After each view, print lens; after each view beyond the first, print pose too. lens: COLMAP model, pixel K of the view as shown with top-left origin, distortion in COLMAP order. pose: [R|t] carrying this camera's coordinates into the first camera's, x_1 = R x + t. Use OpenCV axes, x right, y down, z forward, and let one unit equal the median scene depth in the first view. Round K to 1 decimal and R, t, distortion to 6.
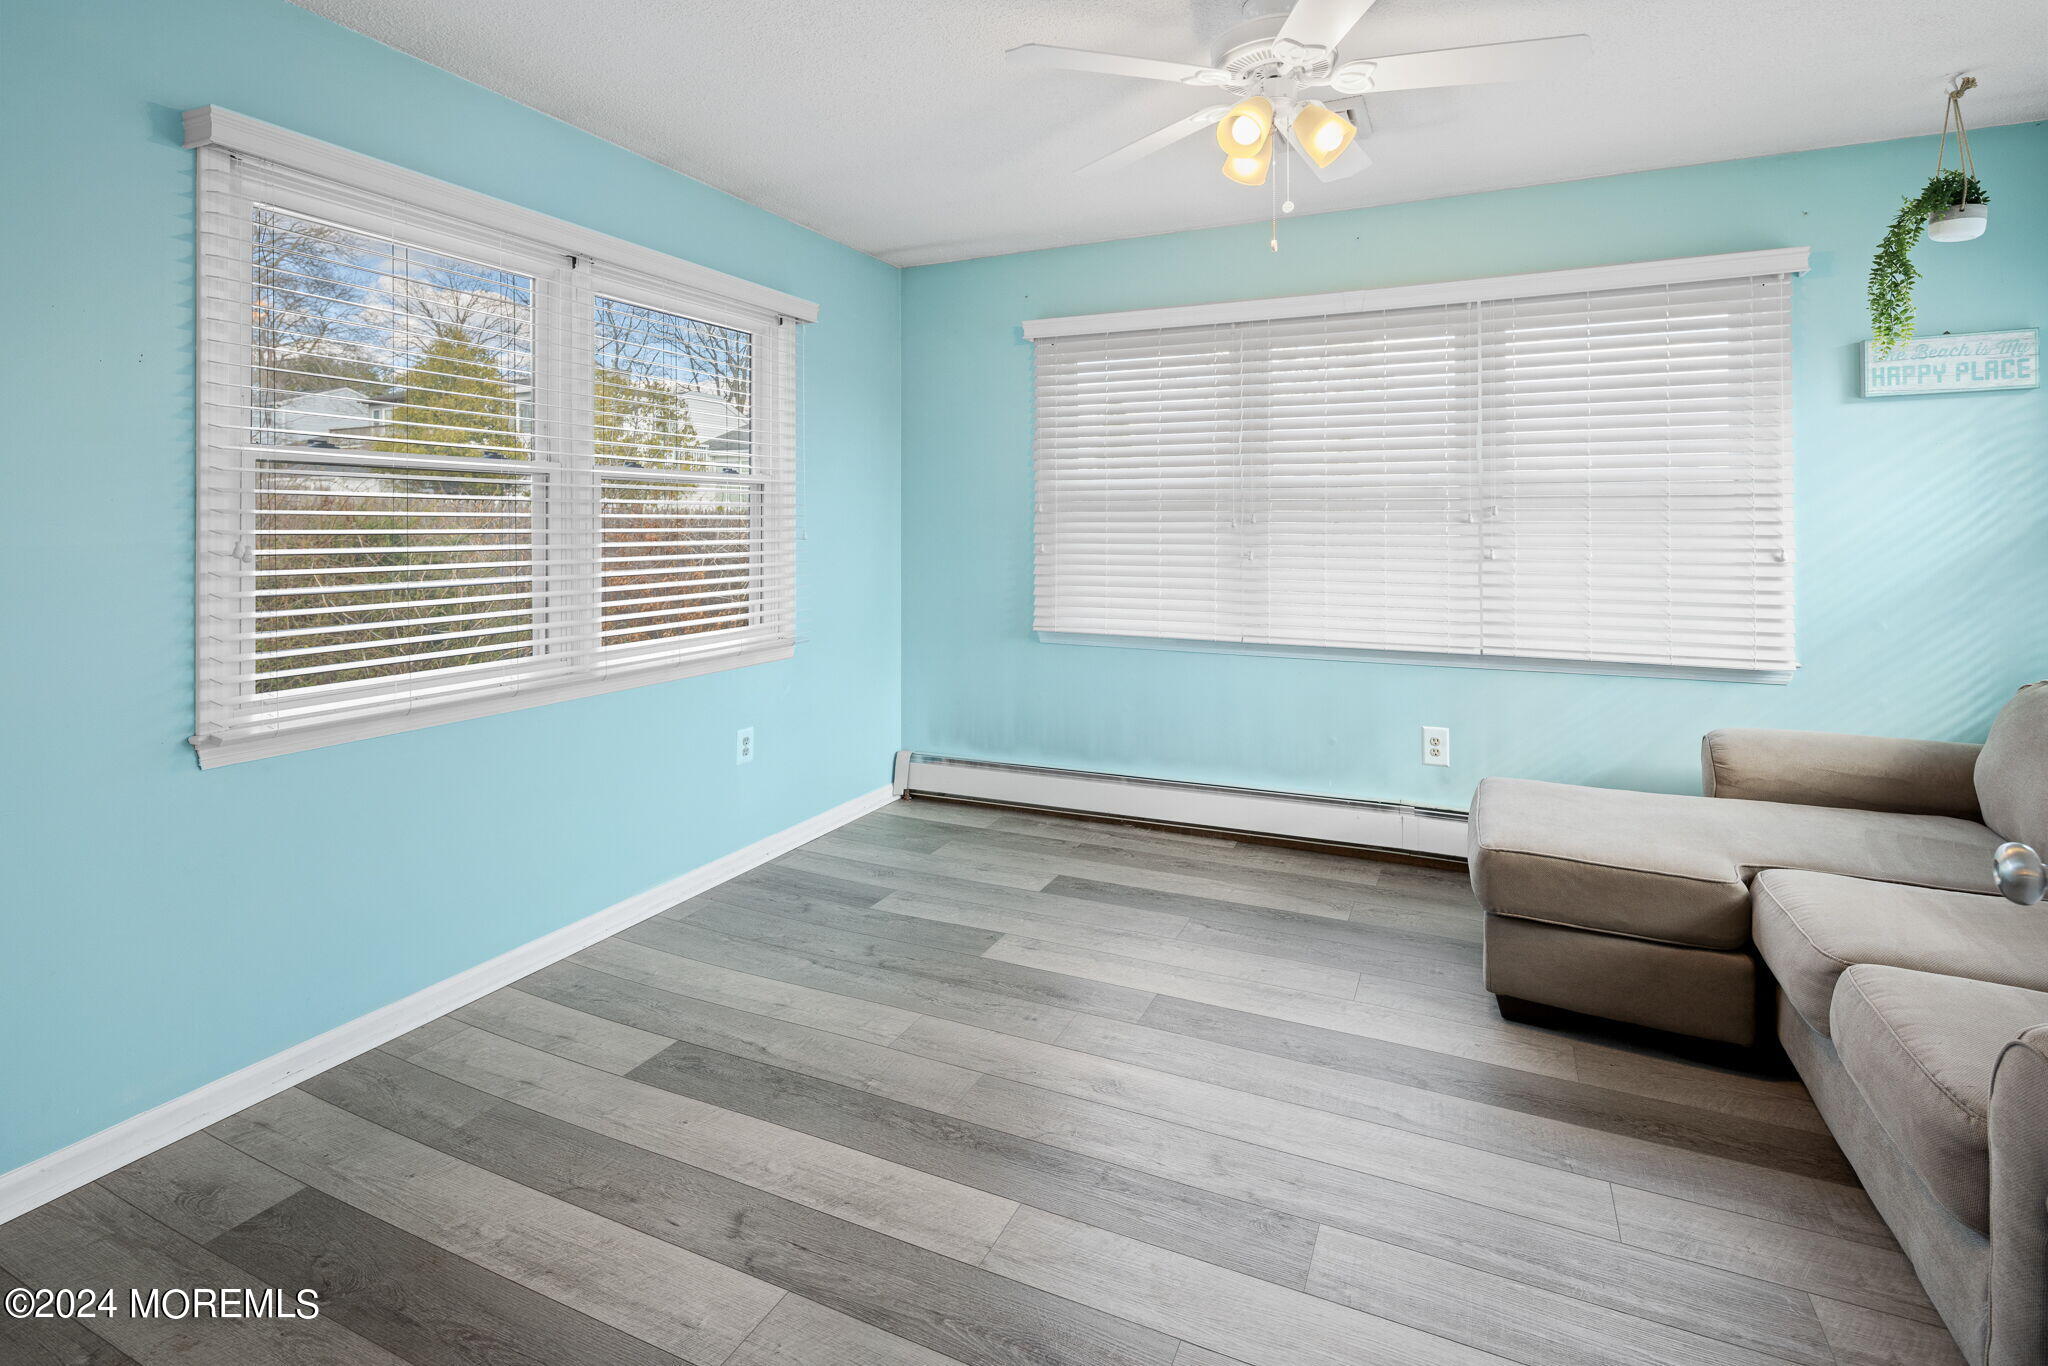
lens RADIAL K [[1030.1, 0, 990.4], [0, 1030.1, 527.7], [0, 0, 1]] dist [0.003830, -0.005633]
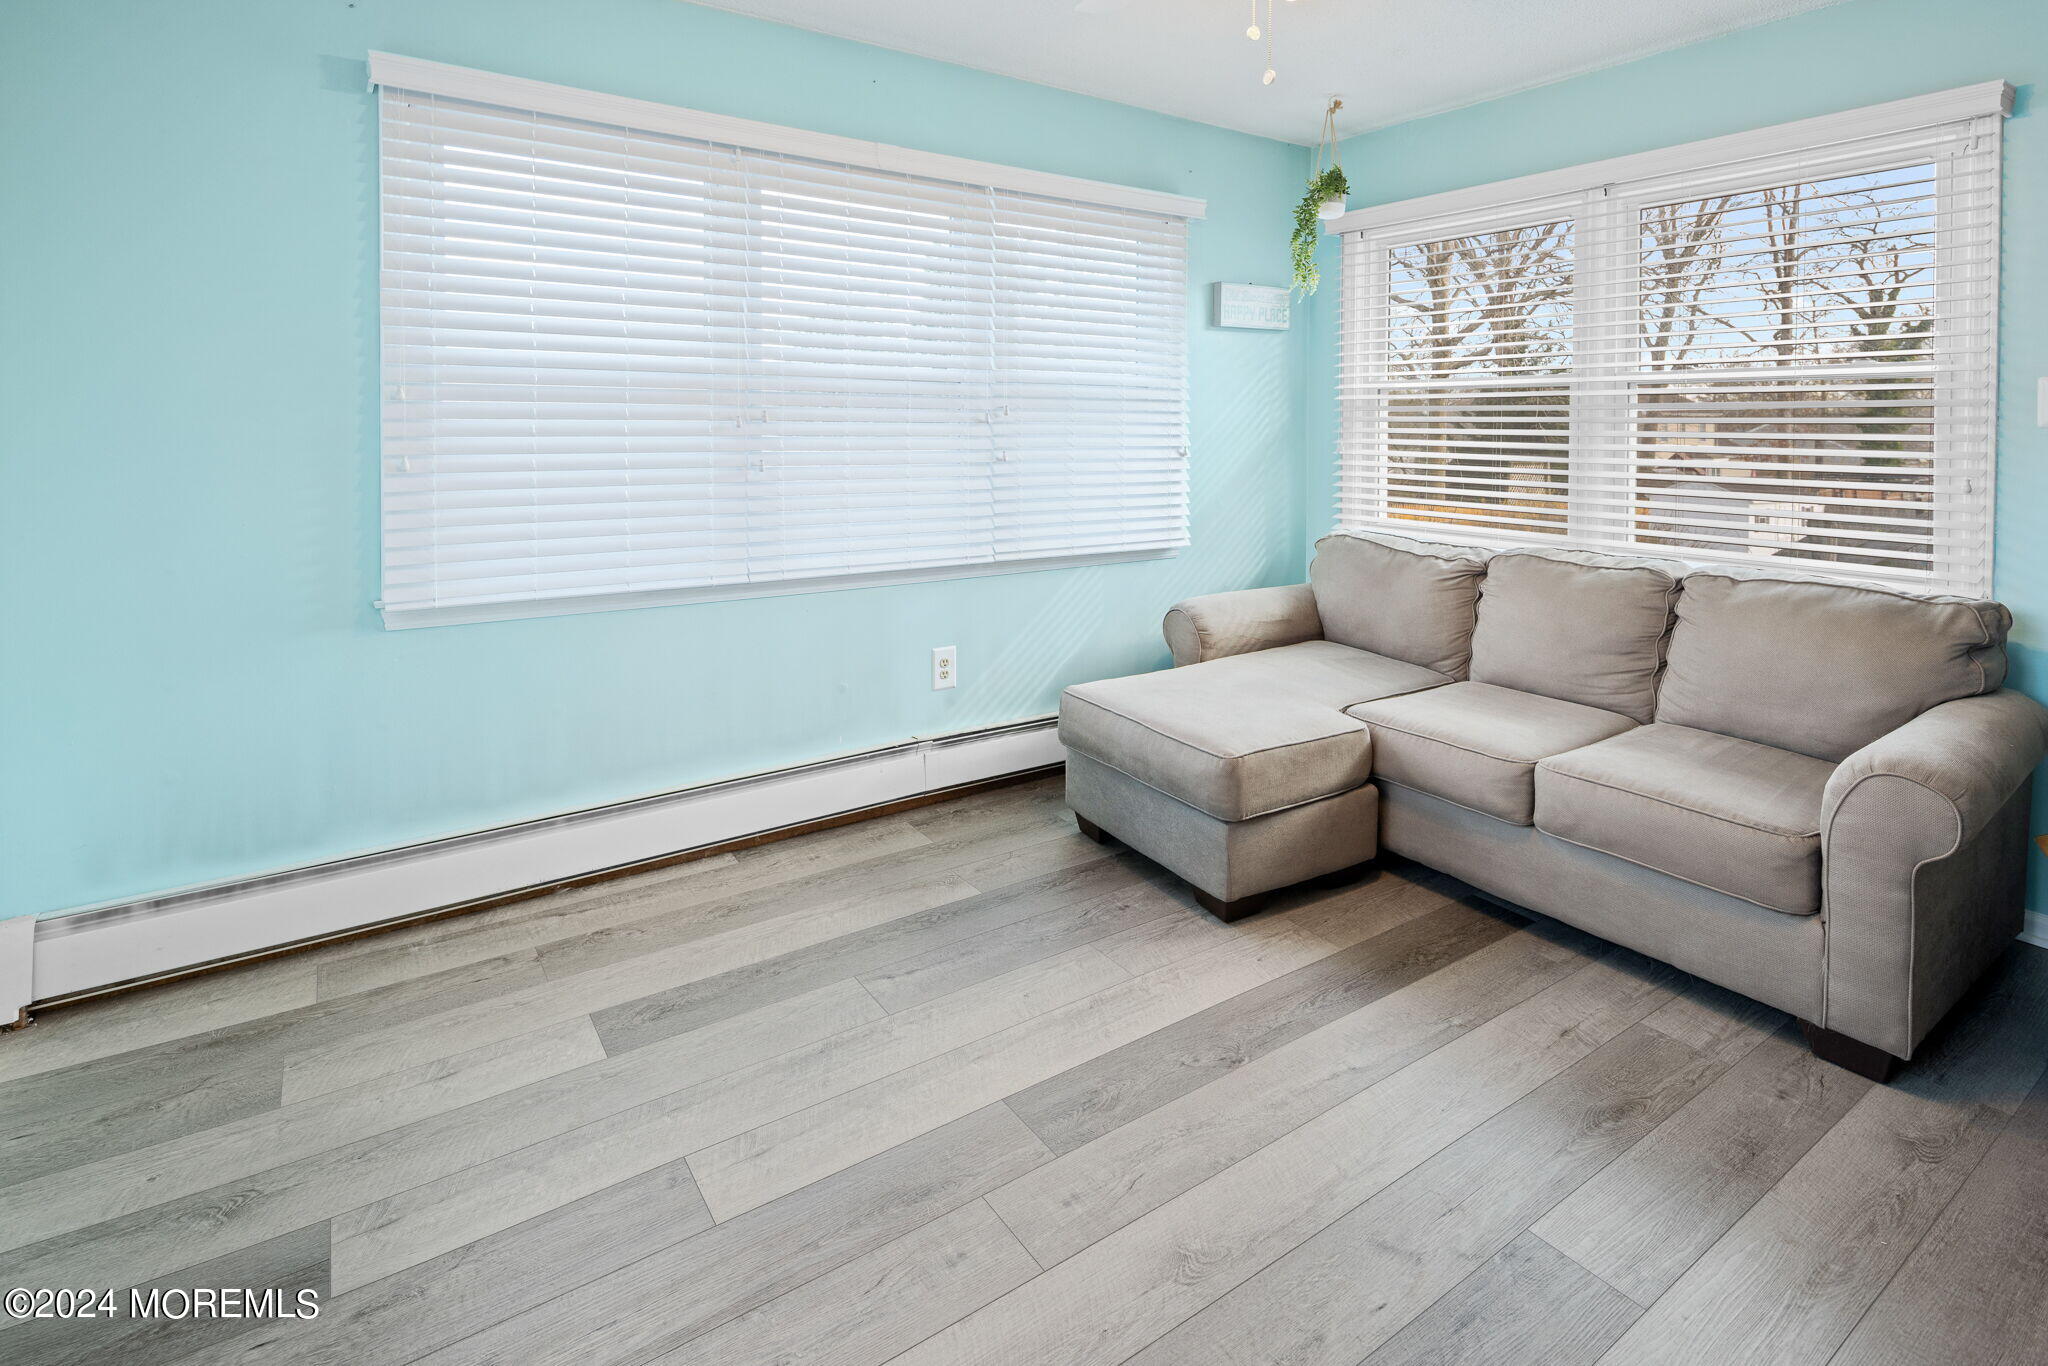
lens RADIAL K [[1036.8, 0, 1026.7], [0, 1036.8, 442.3], [0, 0, 1]] dist [-0.000287, -0.001099]
pose [[0.477748, -0.014099, 0.878384, -0.366796], [-0.002539, 0.999845, 0.017430, -0.004112], [-0.878493, -0.010557, 0.477638, 0.546089]]
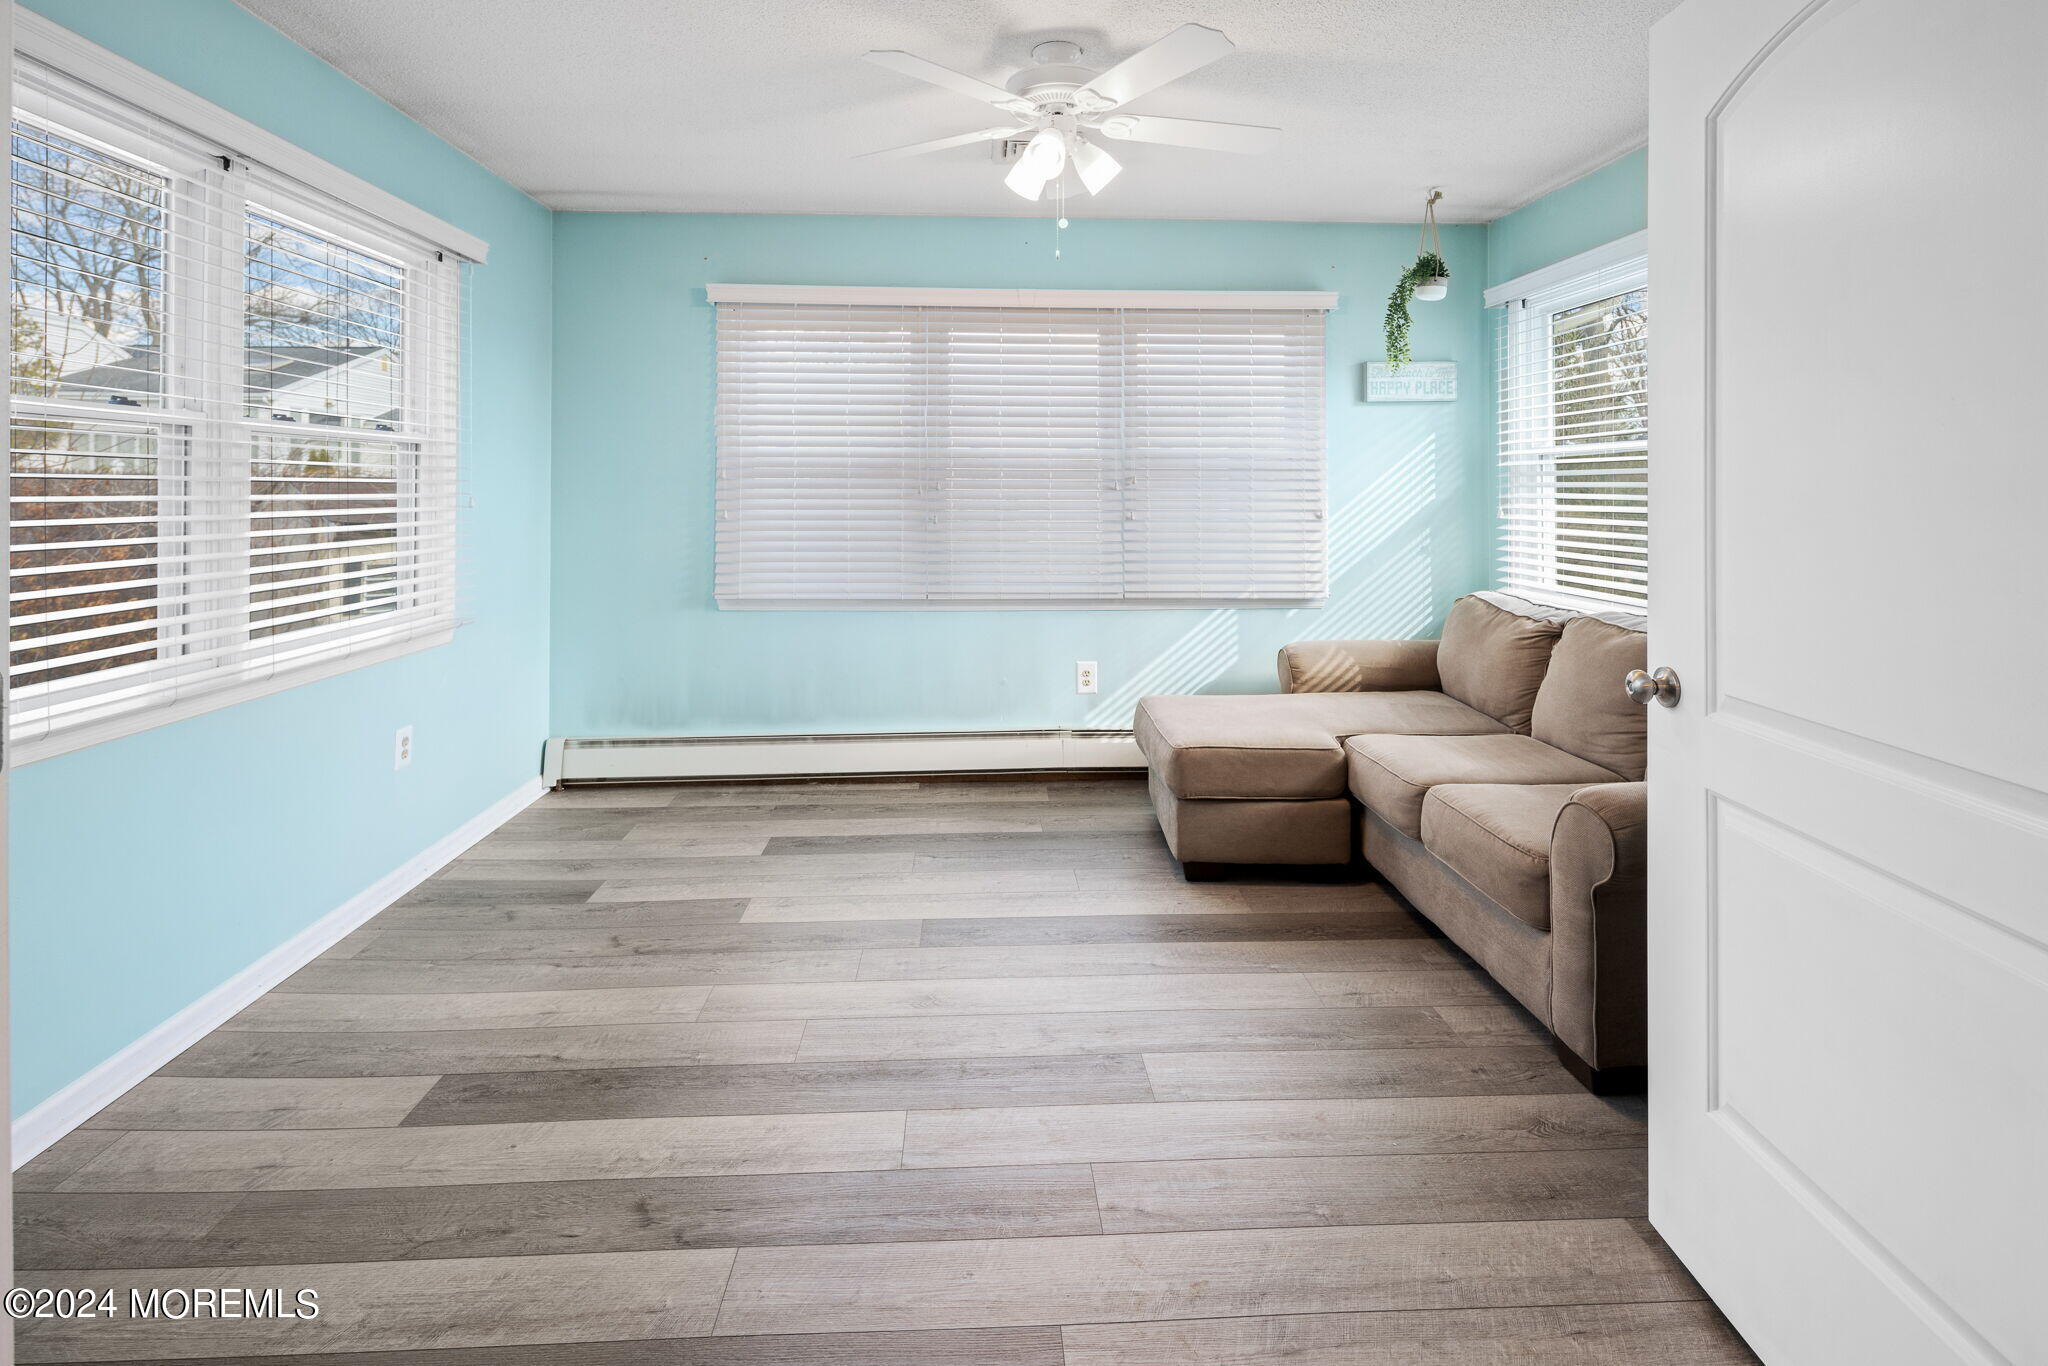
lens RADIAL K [[1040.7, 0, 1028.9], [0, 1040.7, 489.6], [0, 0, 1]] dist [0.003721, -0.005919]
pose [[0.872009, 0.002160, 0.489485, -0.235368], [0.000181, 0.999989, -0.004735, 0.000639], [-0.489489, 0.004218, 0.871999, -0.018246]]
